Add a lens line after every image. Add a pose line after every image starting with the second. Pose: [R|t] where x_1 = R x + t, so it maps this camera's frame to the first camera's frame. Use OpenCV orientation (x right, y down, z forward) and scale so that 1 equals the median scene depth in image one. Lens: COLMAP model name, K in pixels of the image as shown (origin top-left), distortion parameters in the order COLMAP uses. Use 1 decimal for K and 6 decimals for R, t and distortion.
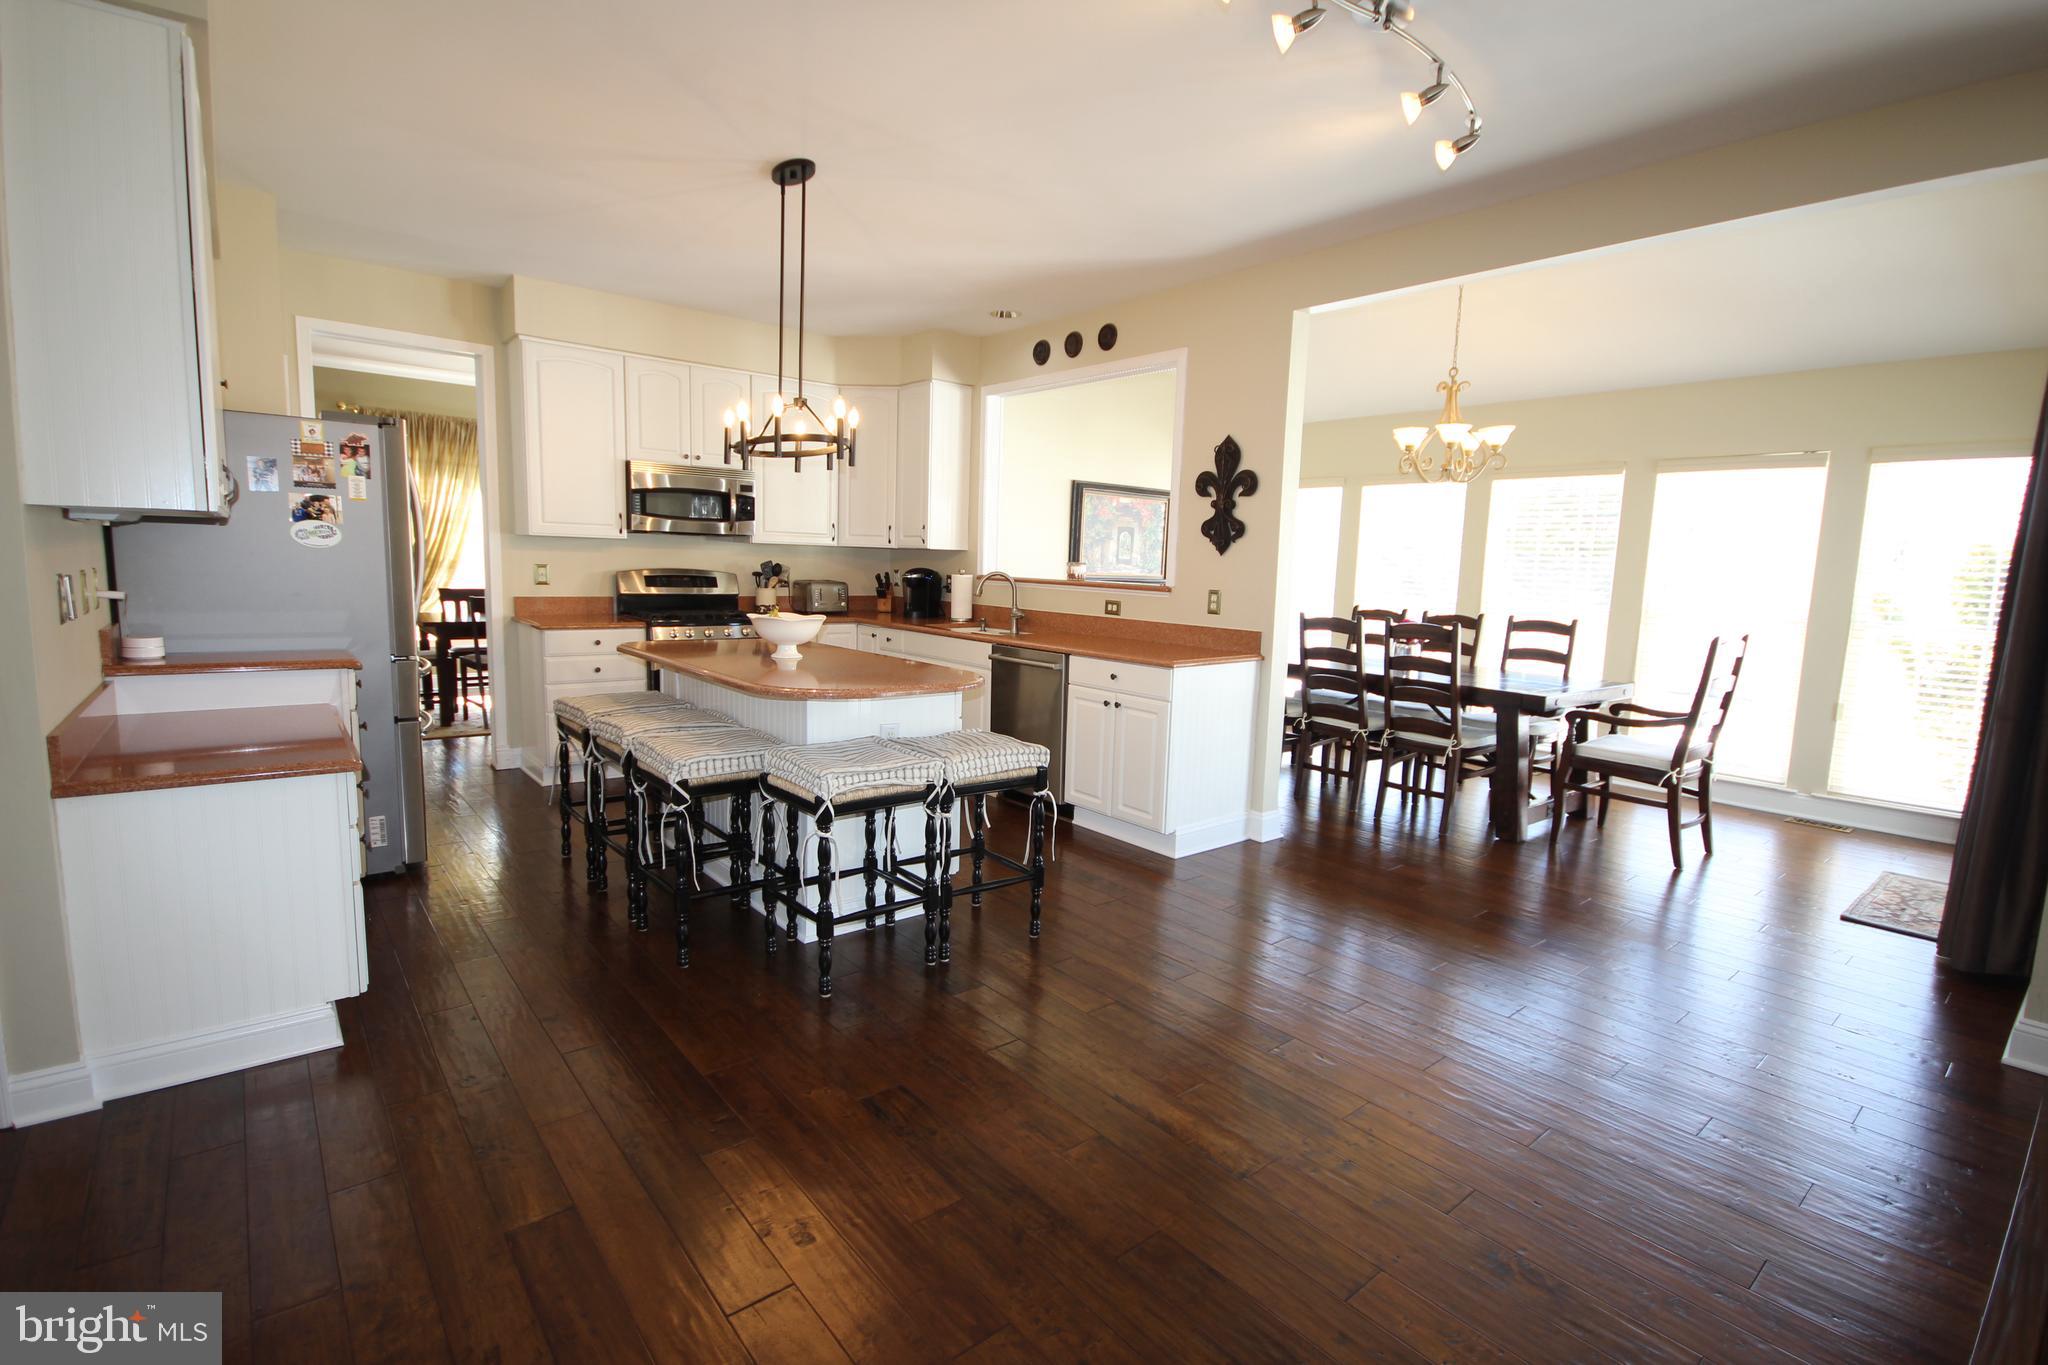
lens RADIAL K [[964.2, 0, 1039.1], [0, 964.2, 688.7], [0, 0, 1]] dist [-0.000695, -0.001635]
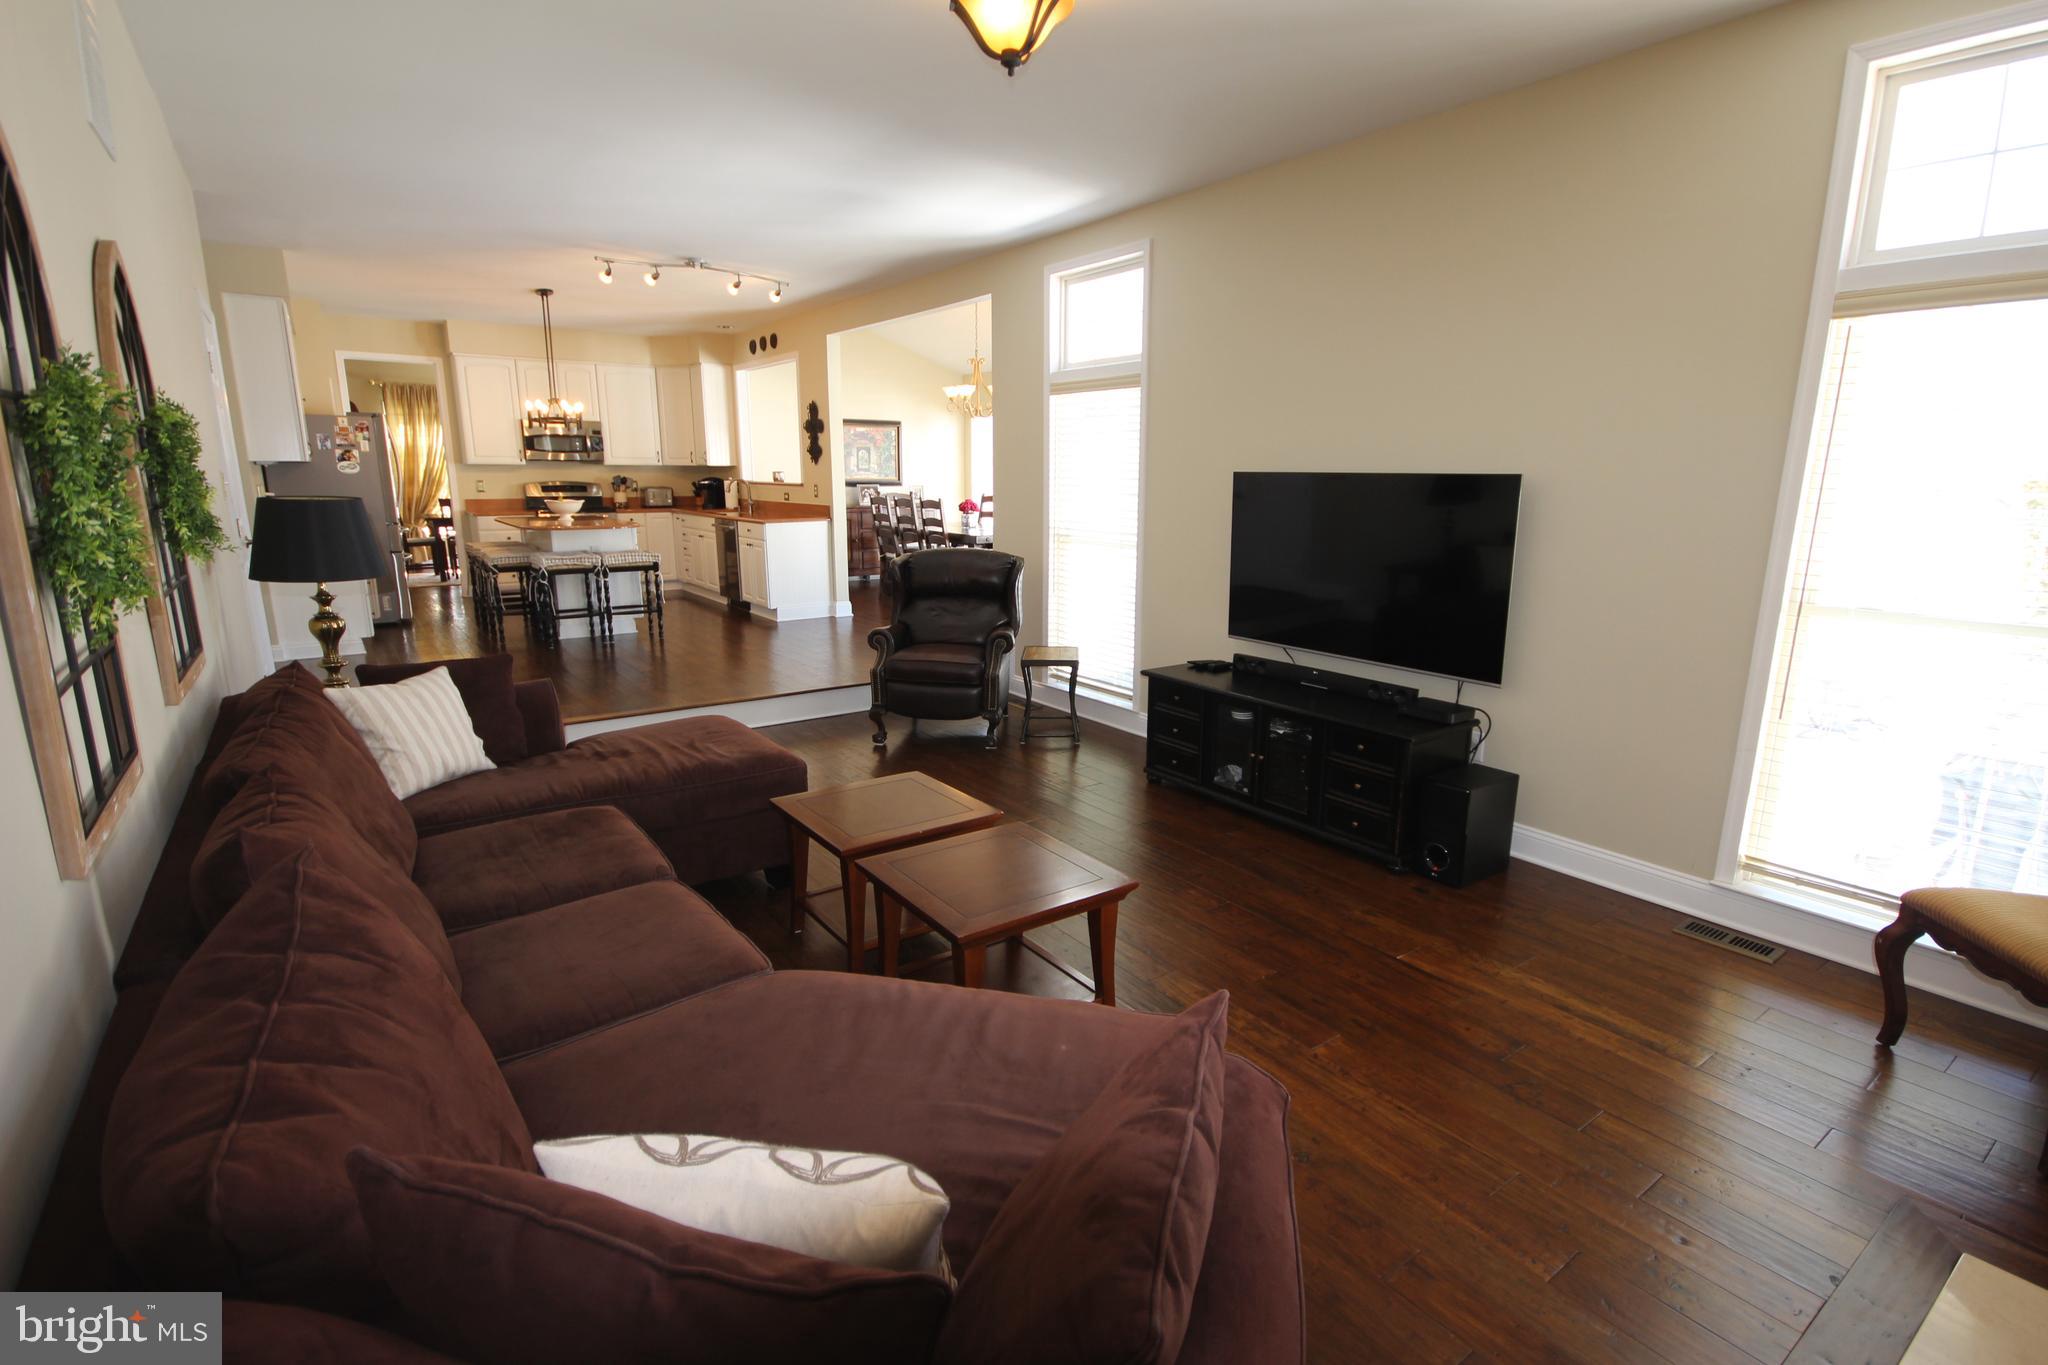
lens RADIAL K [[964.2, 0, 1021.0], [0, 964.2, 680.7], [0, 0, 1]] dist [-0.000695, -0.001635]
pose [[0.997574, -0.011731, -0.068614, 0.594143], [0.017217, 0.996652, 0.079921, 0.113386], [0.067446, -0.080909, 0.994437, -0.722211]]
